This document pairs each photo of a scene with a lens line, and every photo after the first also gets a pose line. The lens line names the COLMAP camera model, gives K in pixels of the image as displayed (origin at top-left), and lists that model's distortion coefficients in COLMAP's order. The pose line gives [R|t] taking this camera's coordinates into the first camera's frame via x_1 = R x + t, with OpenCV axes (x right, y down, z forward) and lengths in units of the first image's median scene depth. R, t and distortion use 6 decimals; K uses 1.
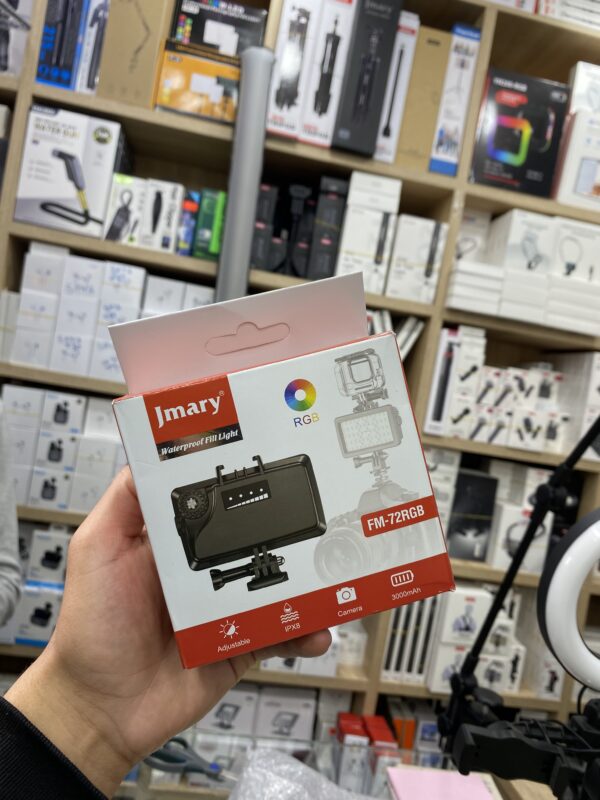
lens RADIAL K [[586.1, 0, 306.8], [0, 586.1, 397.8], [0, 0, 1]] dist [0.004068, 0.000604]
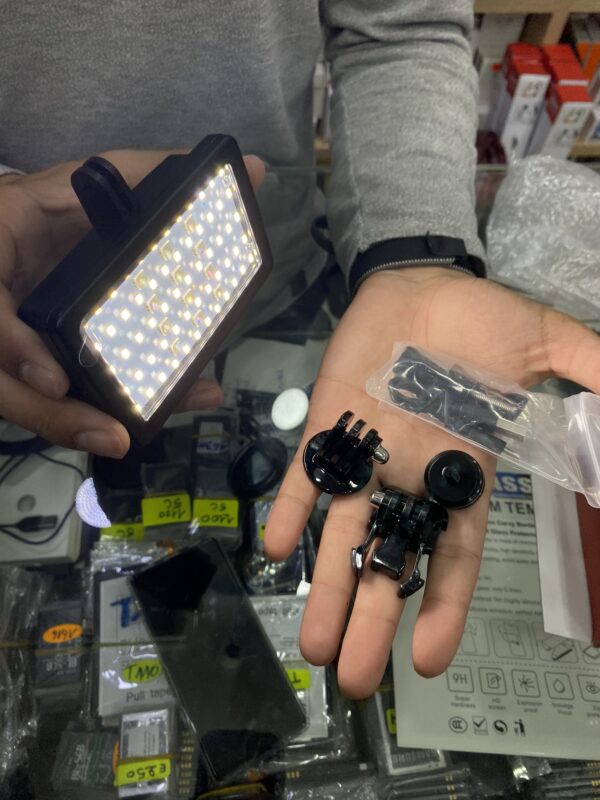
lens RADIAL K [[588.2, 0, 307.7], [0, 588.2, 388.0], [0, 0, 1]] dist [-0.006595, 0.011054]
pose [[0.972188, 0.064945, -0.225018, 0.000015], [0.156382, 0.535208, 0.830119, 0.100235], [0.174343, -0.842220, 0.510166, 0.187393]]
